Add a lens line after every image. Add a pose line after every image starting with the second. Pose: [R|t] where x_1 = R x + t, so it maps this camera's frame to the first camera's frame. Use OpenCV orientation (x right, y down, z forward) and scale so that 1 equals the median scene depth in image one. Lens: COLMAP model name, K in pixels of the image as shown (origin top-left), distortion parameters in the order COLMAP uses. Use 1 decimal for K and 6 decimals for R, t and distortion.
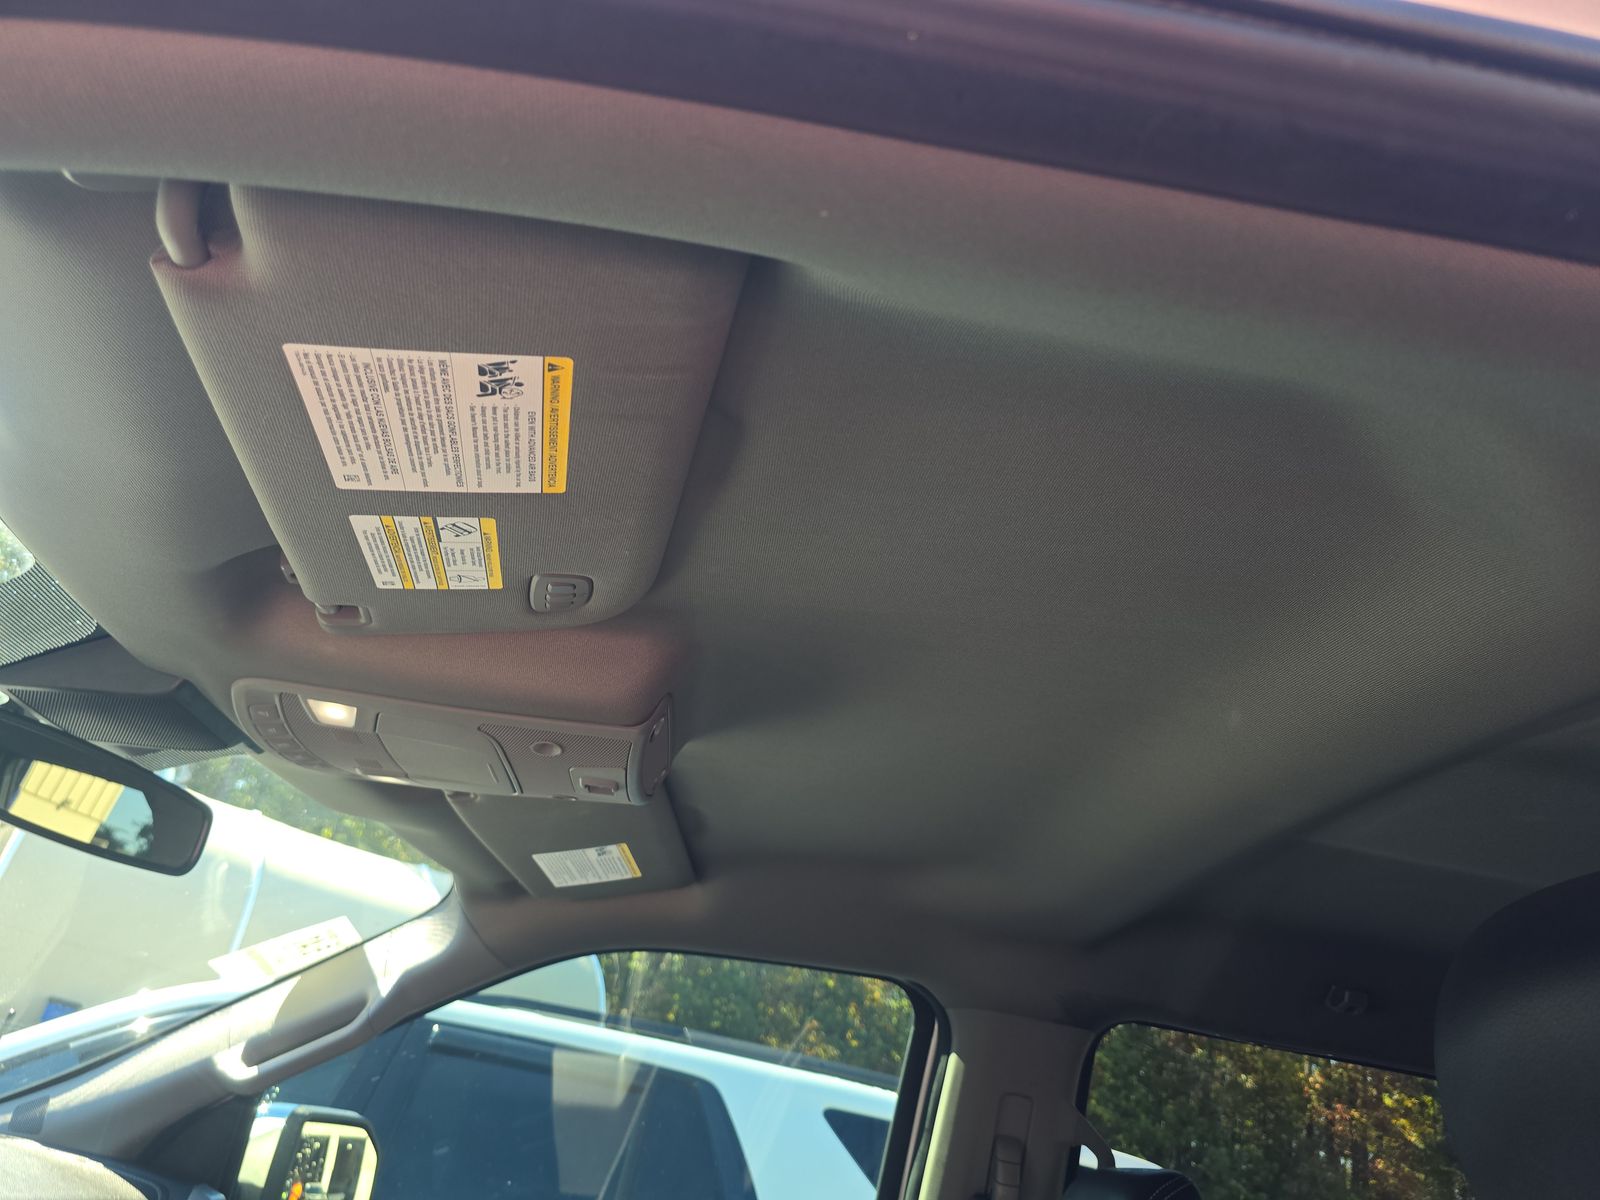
lens RADIAL K [[1084.8, 0, 796.7], [0, 1084.8, 592.9], [0, 0, 1]] dist [0.020193, -0.014350]
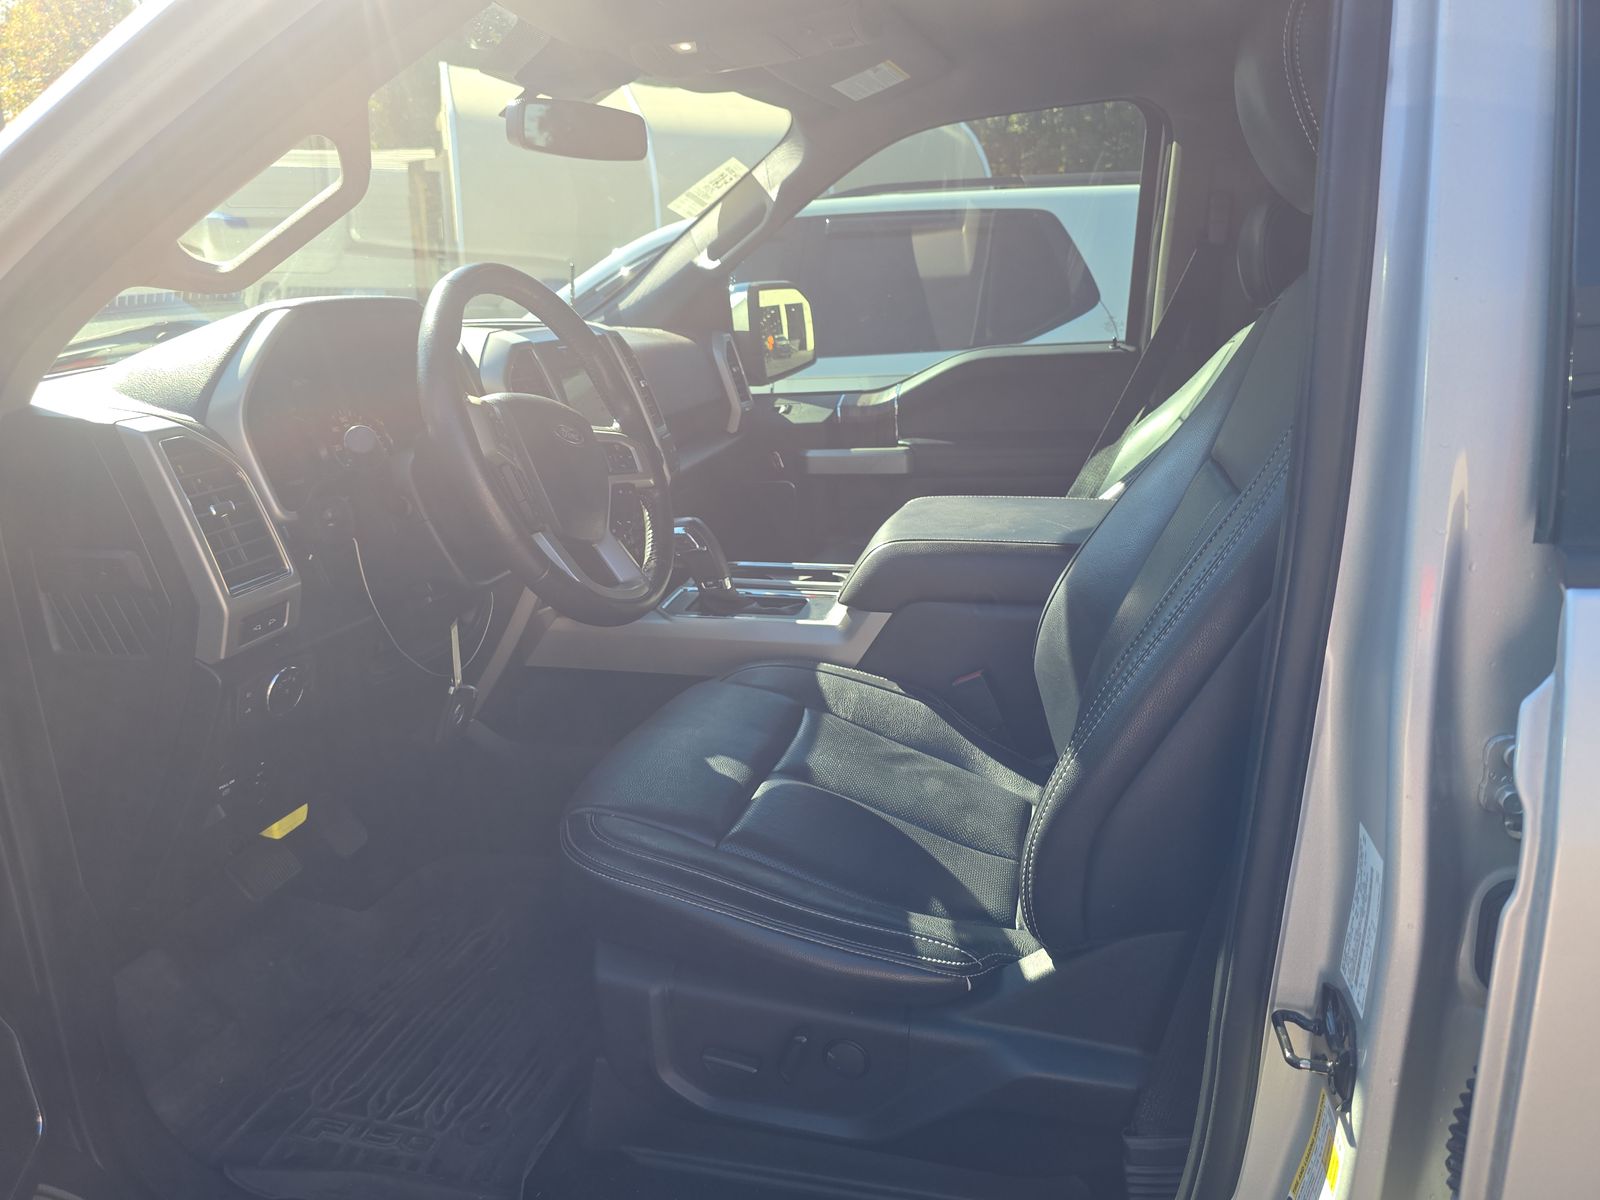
lens RADIAL K [[1084.8, 0, 799.3], [0, 1084.8, 594.0], [0, 0, 1]] dist [0.020193, -0.014350]
pose [[0.919004, -0.098859, -0.381652, 0.164633], [0.328028, 0.728737, 0.601115, -0.122539], [0.218699, -0.677620, 0.702141, -0.397631]]
